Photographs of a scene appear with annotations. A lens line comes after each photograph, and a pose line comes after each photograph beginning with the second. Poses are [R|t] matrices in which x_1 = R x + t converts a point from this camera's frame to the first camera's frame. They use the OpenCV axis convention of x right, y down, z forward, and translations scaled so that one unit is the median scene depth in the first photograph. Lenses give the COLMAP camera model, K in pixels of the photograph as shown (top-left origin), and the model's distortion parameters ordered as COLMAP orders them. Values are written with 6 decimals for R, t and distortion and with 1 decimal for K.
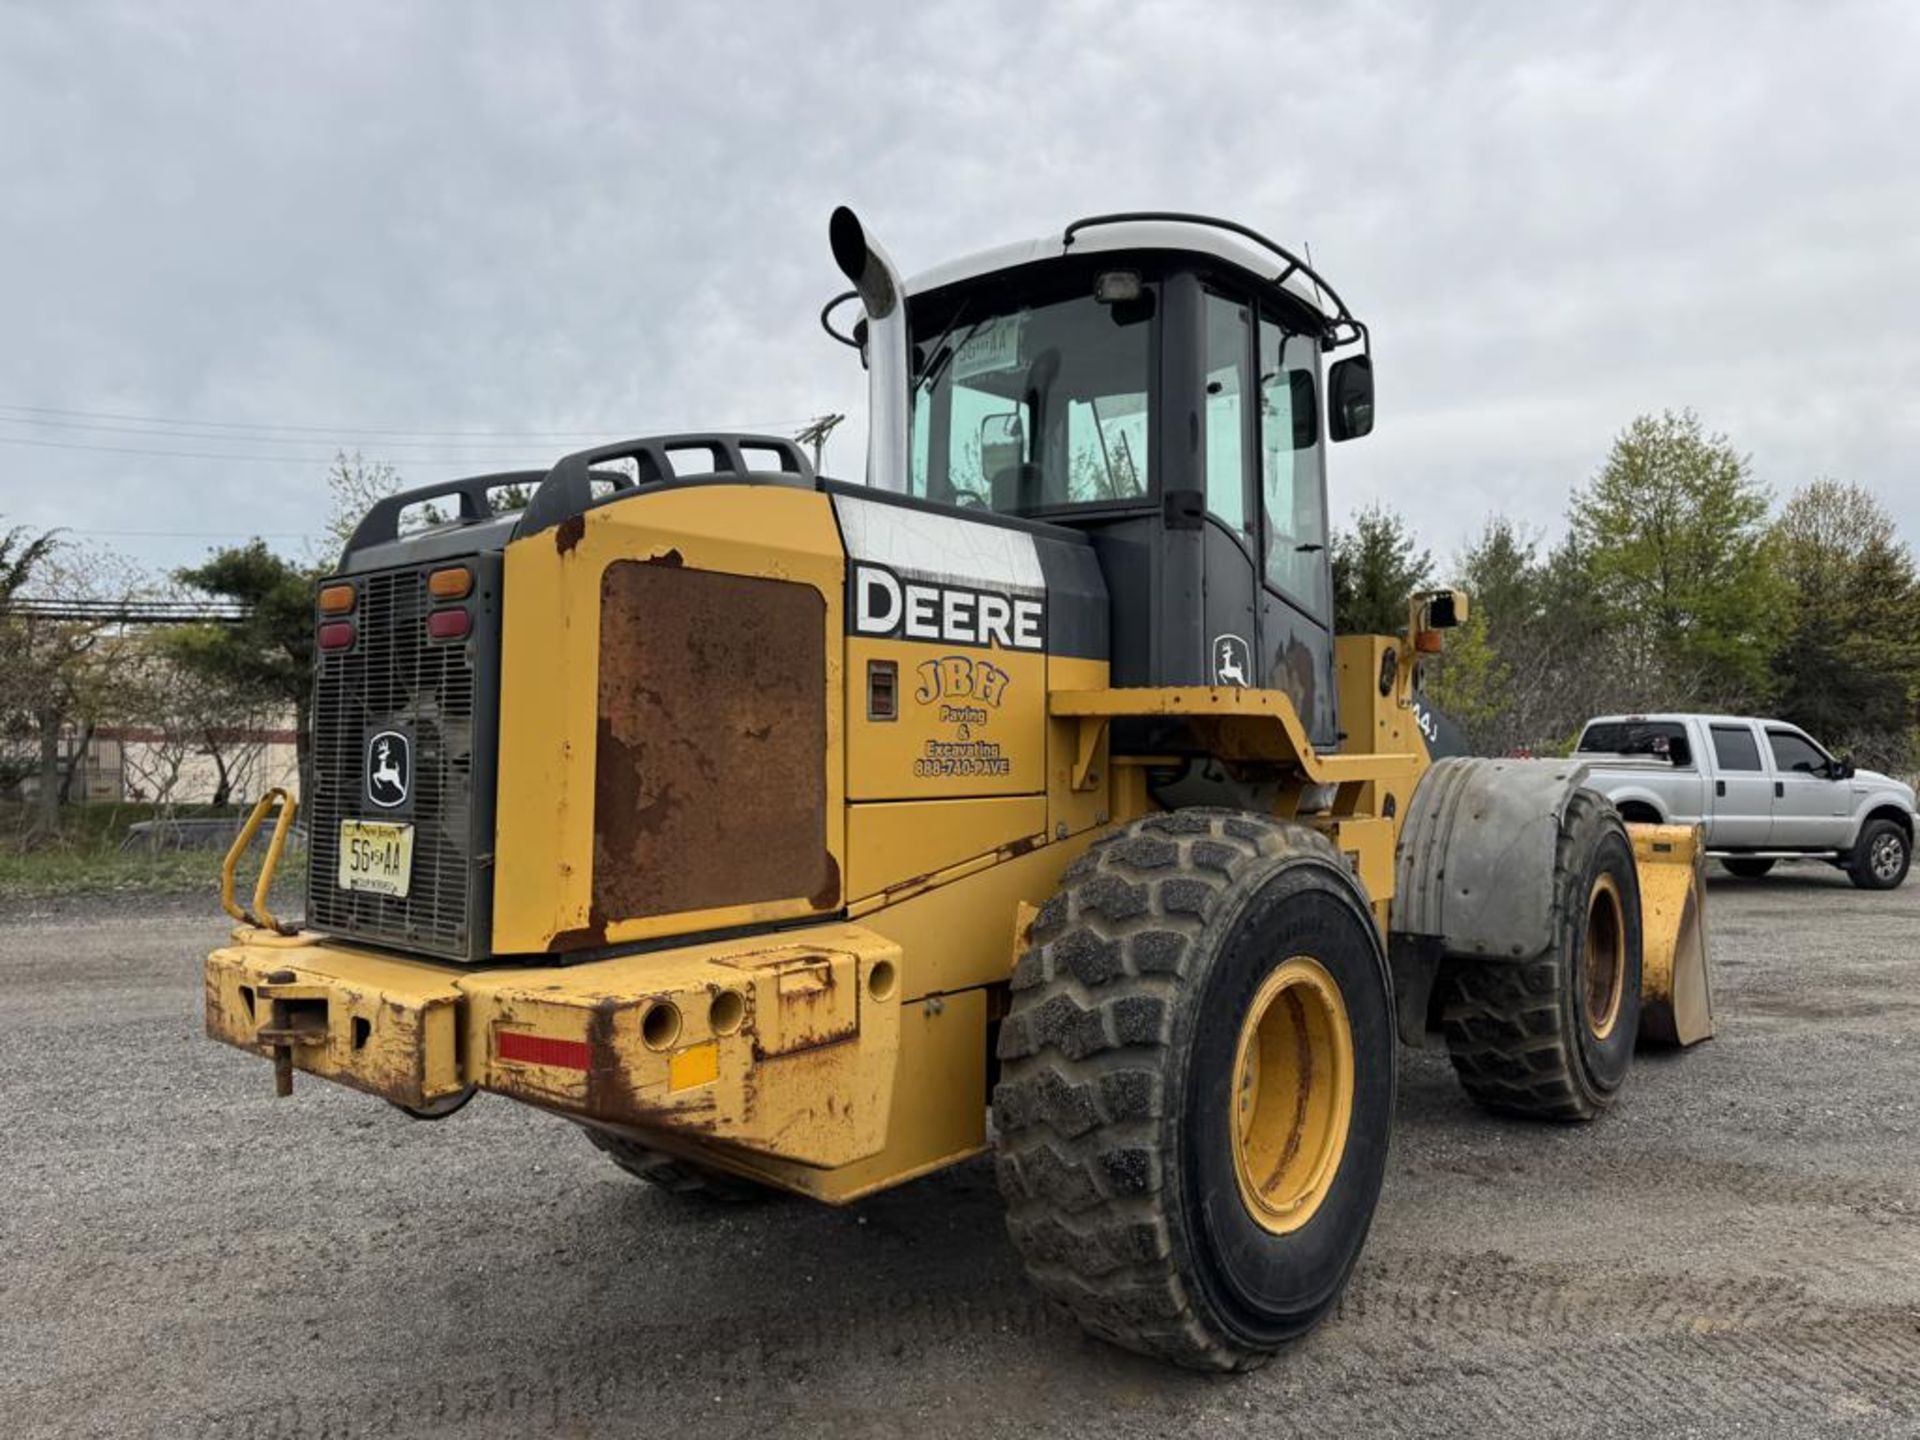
lens RADIAL K [[1365.3, 0, 970.0], [0, 1365.3, 718.4], [0, 0, 1]] dist [0.063183, -0.071093]
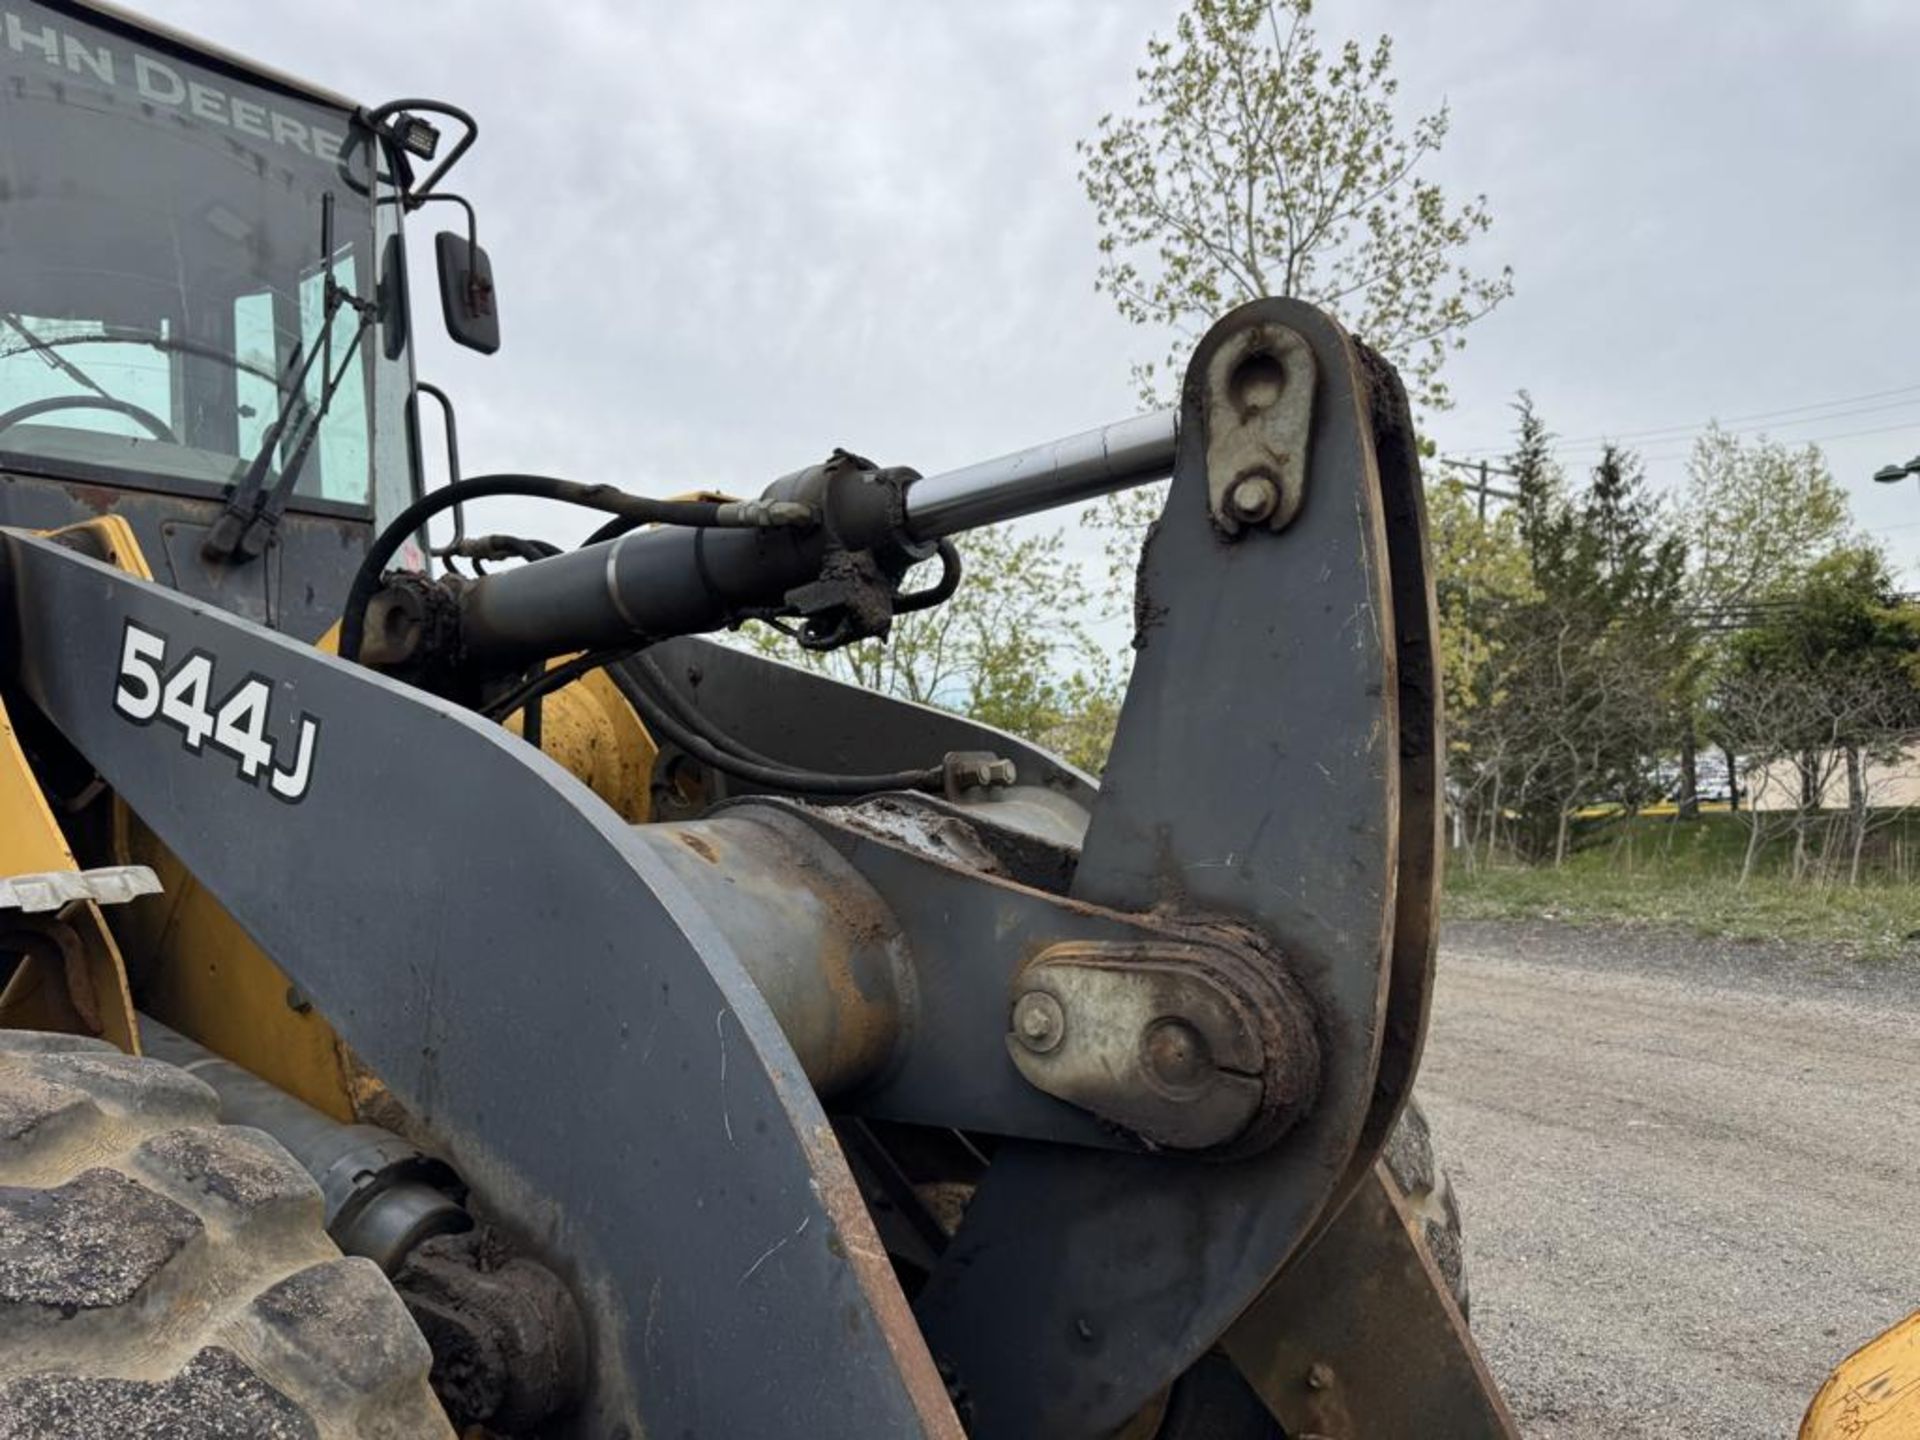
lens RADIAL K [[1349.7, 0, 957.6], [0, 1349.7, 710.1], [0, 0, 1]] dist [0.085667, -0.122288]
pose [[0.077554, -0.058272, -0.995284, 0.930664], [0.057361, 0.996898, -0.053896, 0.034190], [0.995337, -0.052910, 0.080656, 1.759083]]
